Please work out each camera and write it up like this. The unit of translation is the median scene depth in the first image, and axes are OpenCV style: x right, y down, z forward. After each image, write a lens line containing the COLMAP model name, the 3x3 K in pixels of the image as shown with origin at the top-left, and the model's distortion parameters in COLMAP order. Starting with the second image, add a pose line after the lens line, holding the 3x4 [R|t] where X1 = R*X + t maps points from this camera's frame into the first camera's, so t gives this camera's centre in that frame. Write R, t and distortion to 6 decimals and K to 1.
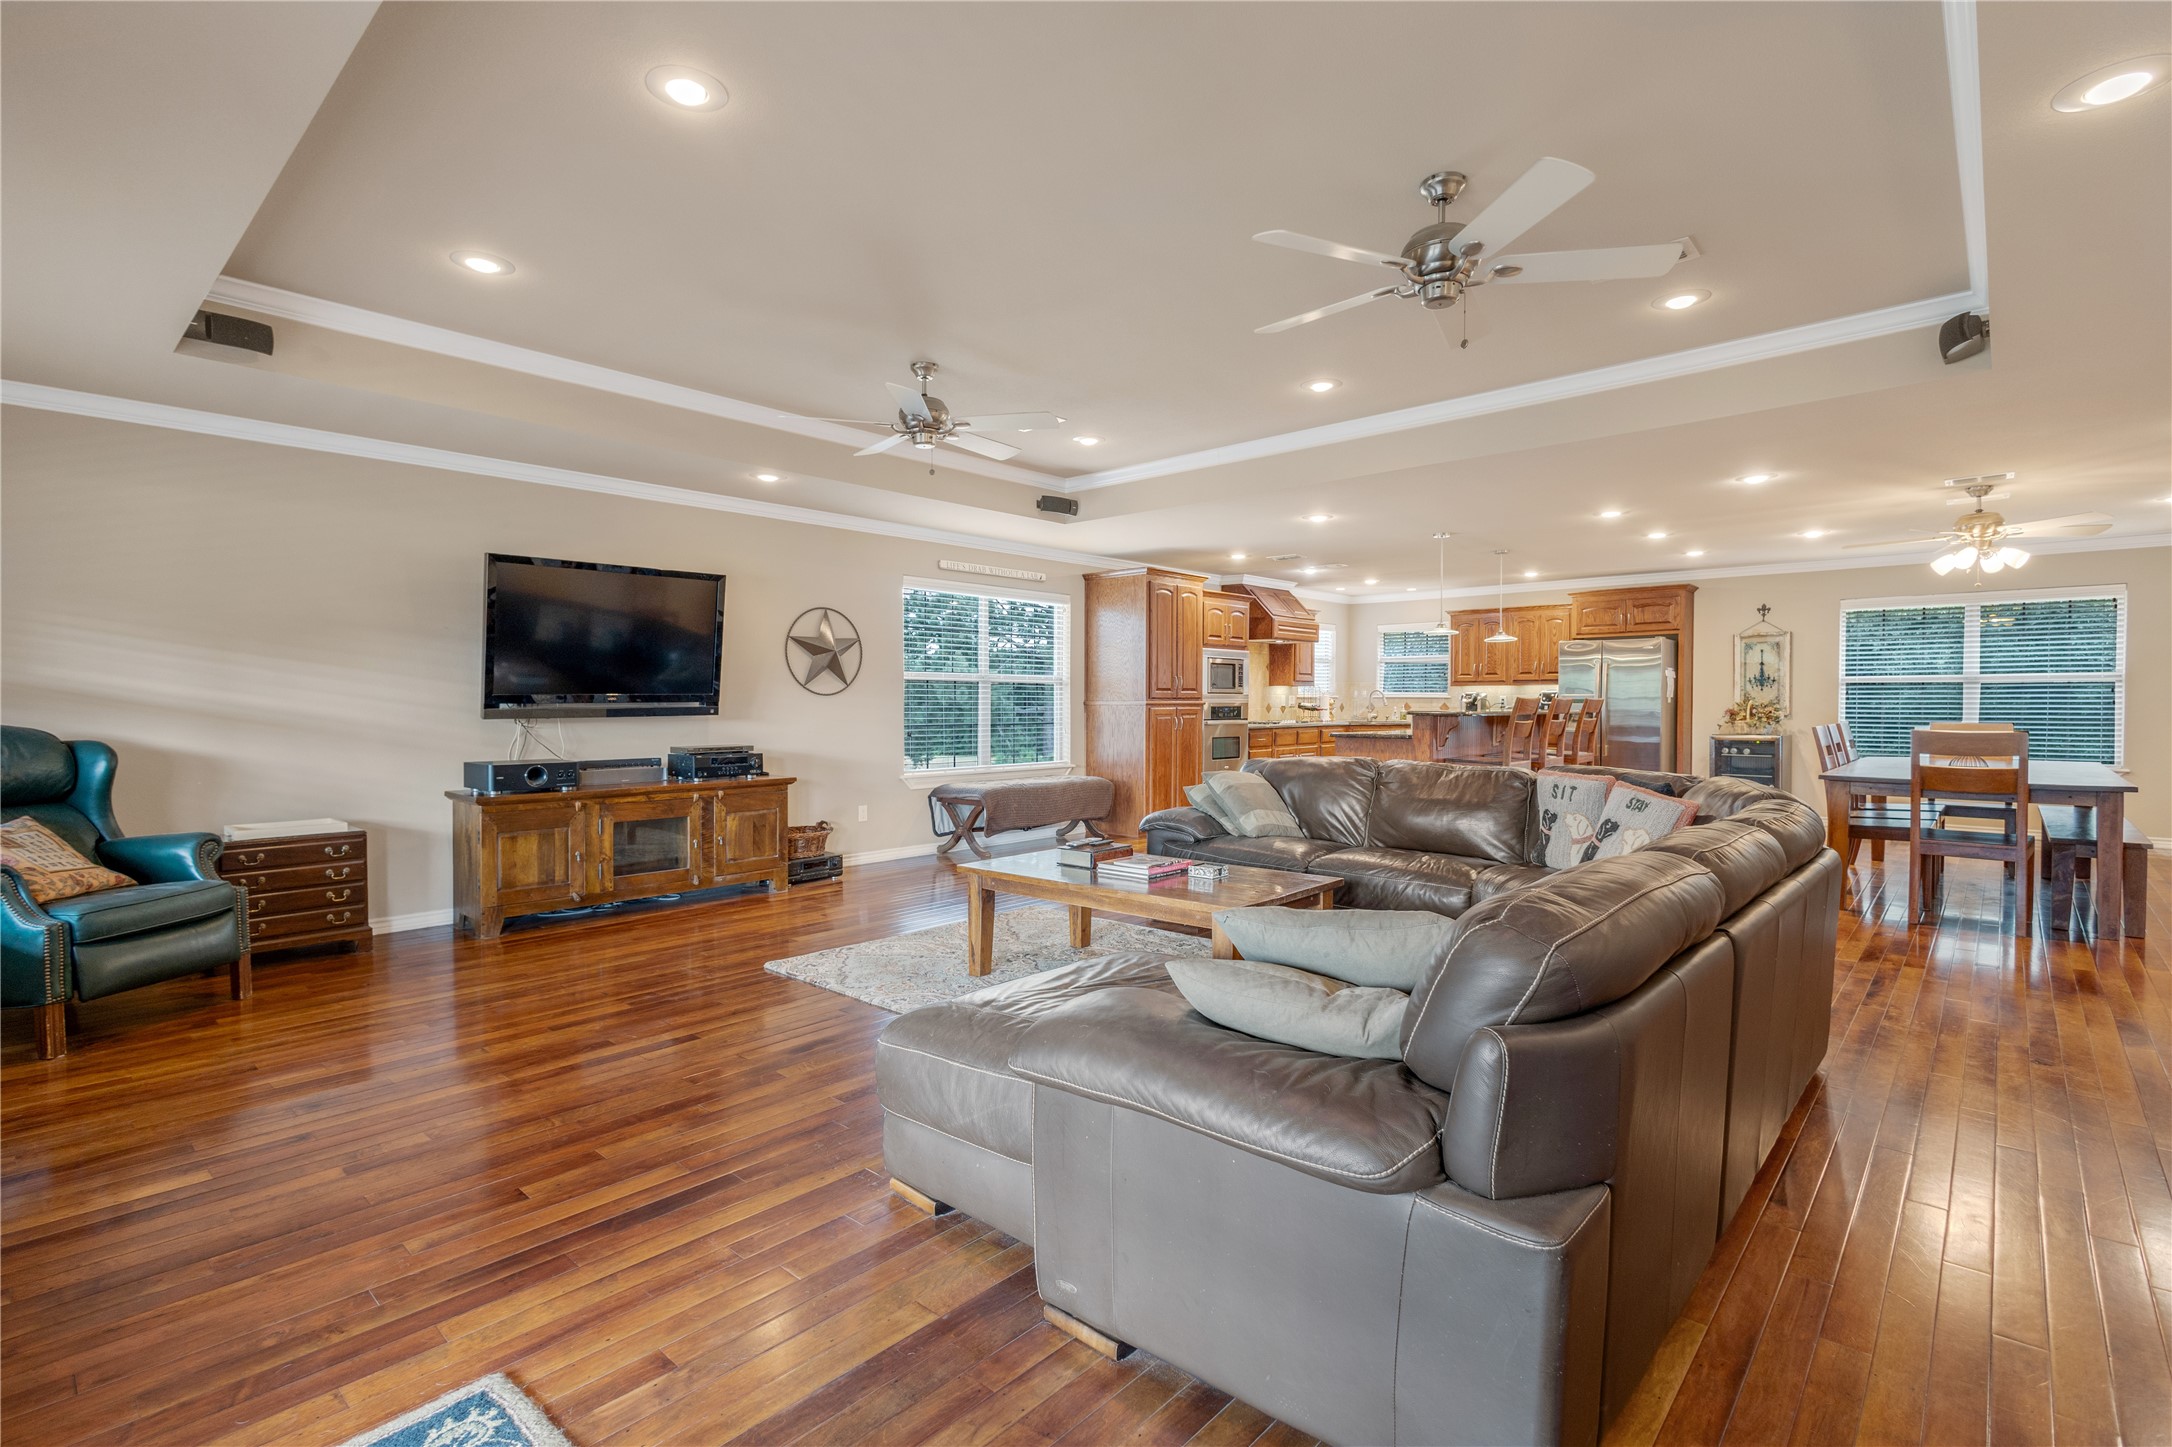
lens RADIAL K [[1018.8, 0, 1063.8], [0, 1018.8, 722.7], [0, 0, 1]] dist [0.001760, -0.001194]
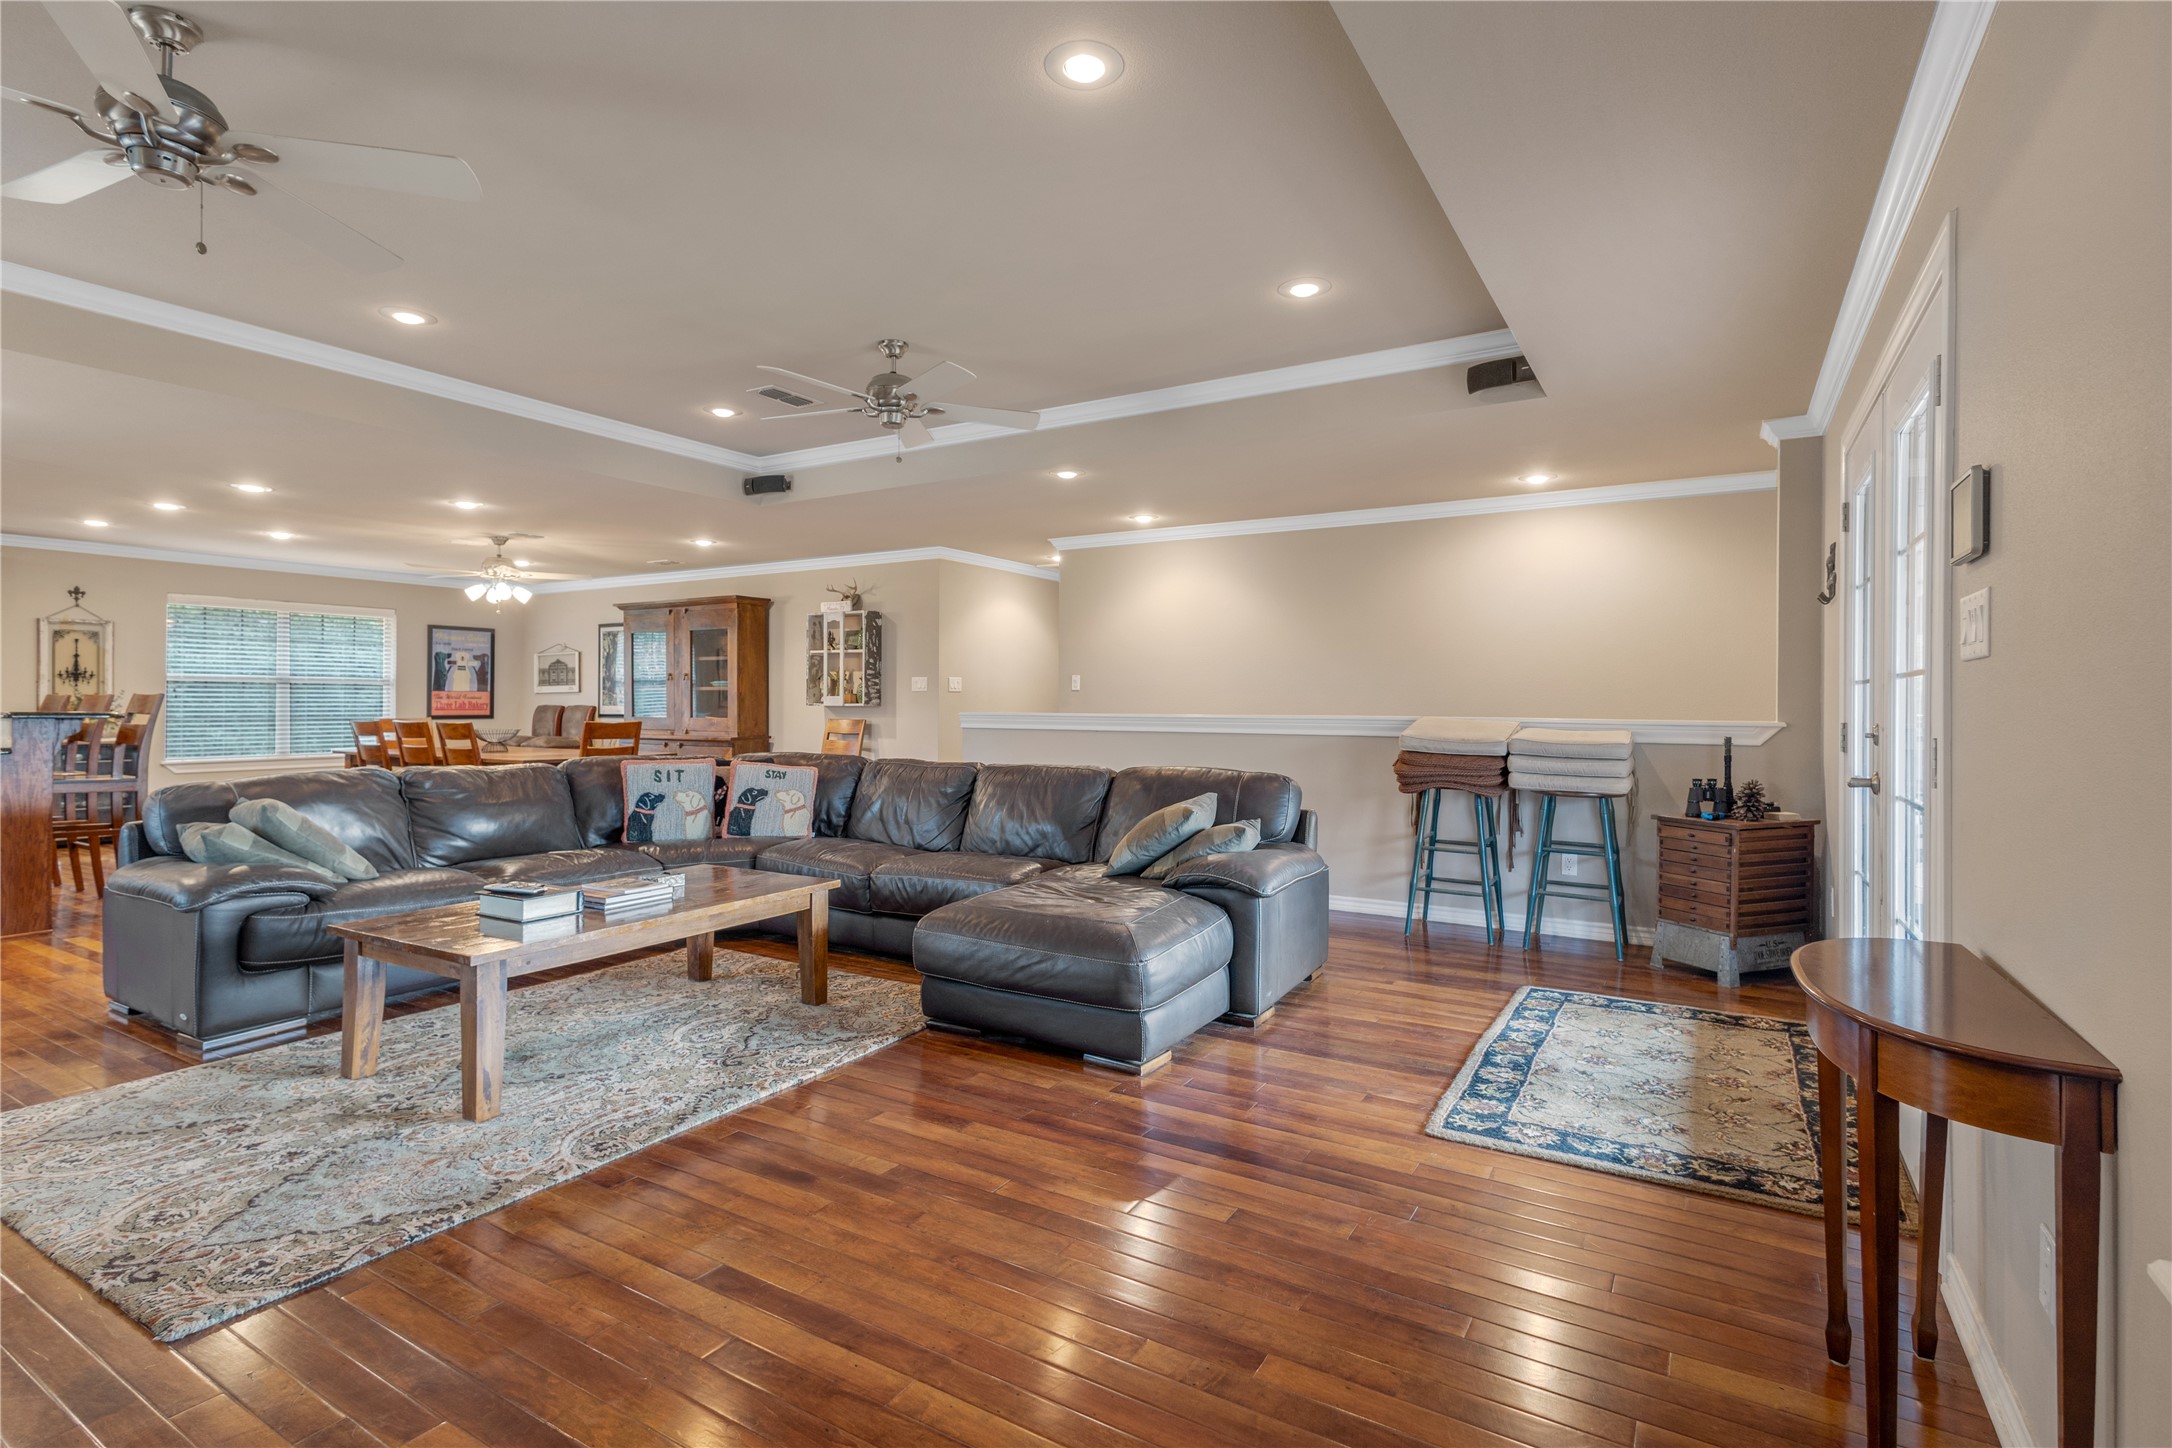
lens RADIAL K [[1015.7, 0, 1126.0], [0, 1015.7, 720.1], [0, 0, 1]] dist [-0.014126, -0.000325]
pose [[-0.223679, -0.015679, 0.974537, -0.365324], [0.014657, 0.999703, 0.019448, -0.006313], [-0.974553, 0.018634, -0.223383, 0.333021]]
